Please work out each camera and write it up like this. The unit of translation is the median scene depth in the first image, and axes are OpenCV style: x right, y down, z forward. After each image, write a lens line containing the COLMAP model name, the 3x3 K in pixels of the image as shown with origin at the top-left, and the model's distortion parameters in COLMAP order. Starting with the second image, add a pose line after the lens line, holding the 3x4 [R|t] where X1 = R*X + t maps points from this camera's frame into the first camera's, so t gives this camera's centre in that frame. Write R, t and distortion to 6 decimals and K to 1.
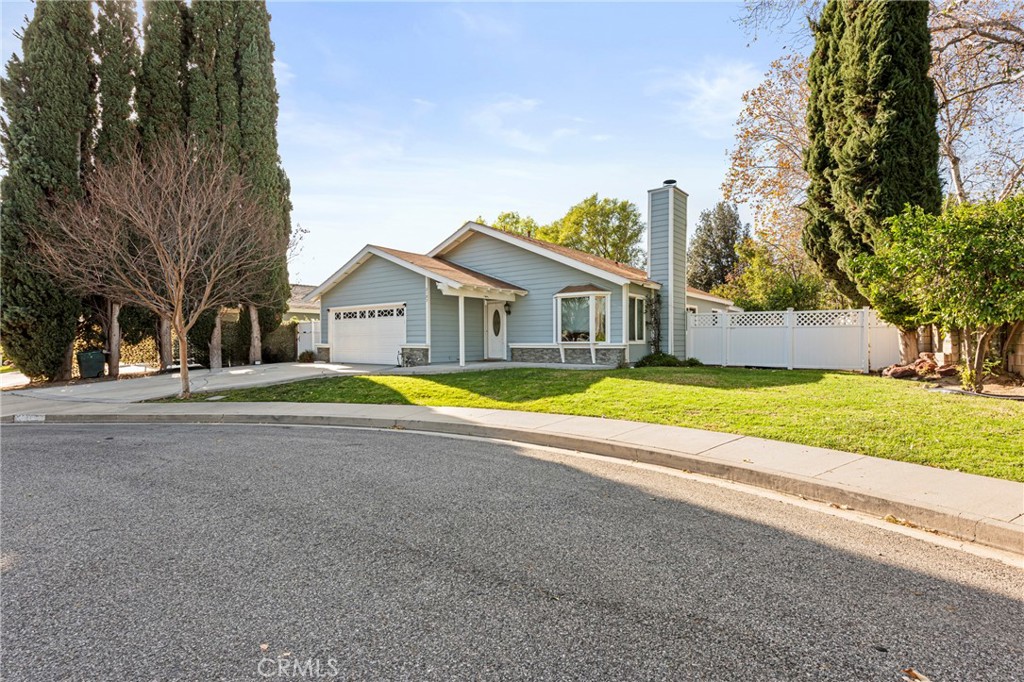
lens RADIAL K [[494.7, 0, 512.0], [0, 494.7, 341.0], [0, 0, 1]] dist [0.013495, -0.000282]
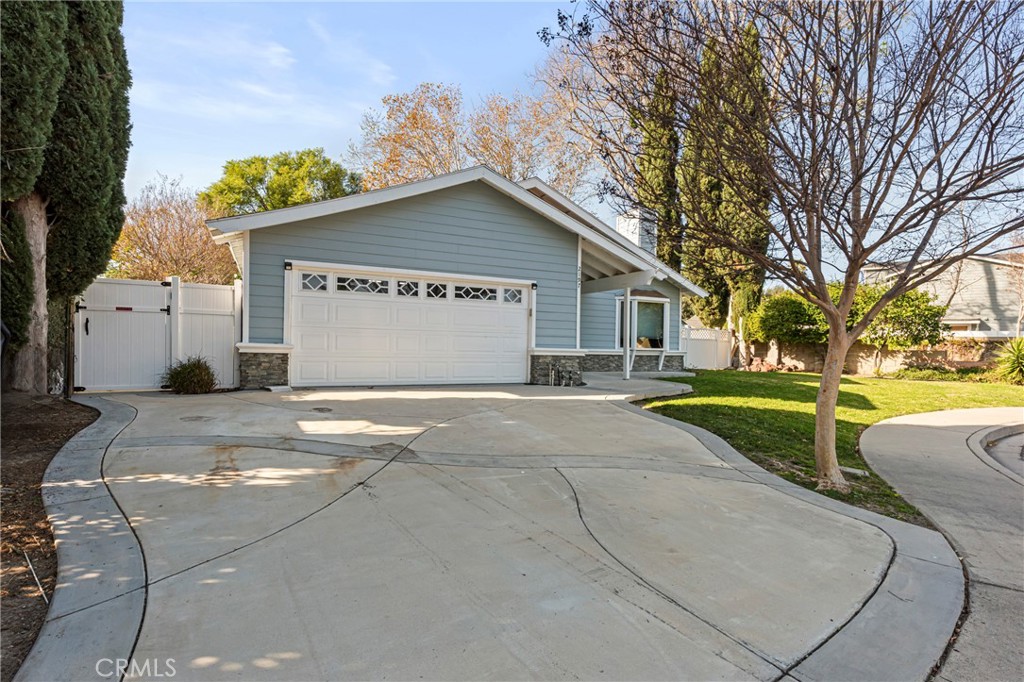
lens RADIAL K [[510.4, 0, 512.5], [0, 510.4, 345.4], [0, 0, 1]] dist [0.014896, 0.000049]
pose [[0.420564, 0.012899, 0.907171, -0.793176], [-0.022853, 0.999732, -0.003621, 0.004670], [-0.906975, -0.019209, 0.420746, 0.736256]]
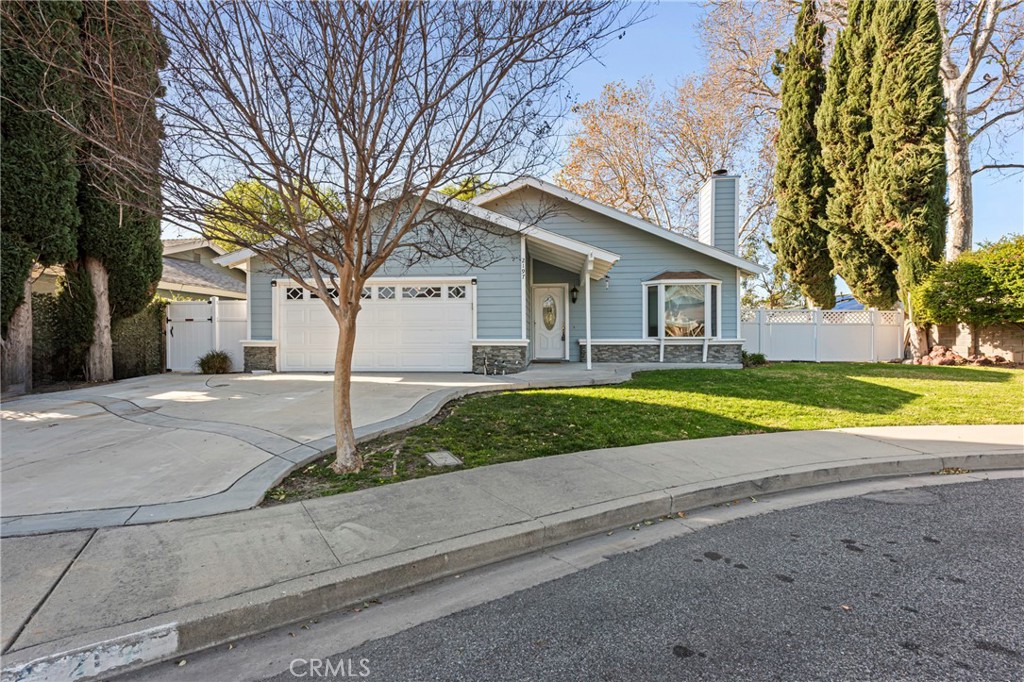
lens RADIAL K [[494.7, 0, 512.0], [0, 494.7, 341.0], [0, 0, 1]] dist [0.013495, -0.000282]
pose [[0.829507, -0.001151, 0.558495, -0.536092], [-0.001236, 0.999992, 0.003896, 0.004825], [-0.558495, -0.003922, 0.829499, 0.406200]]
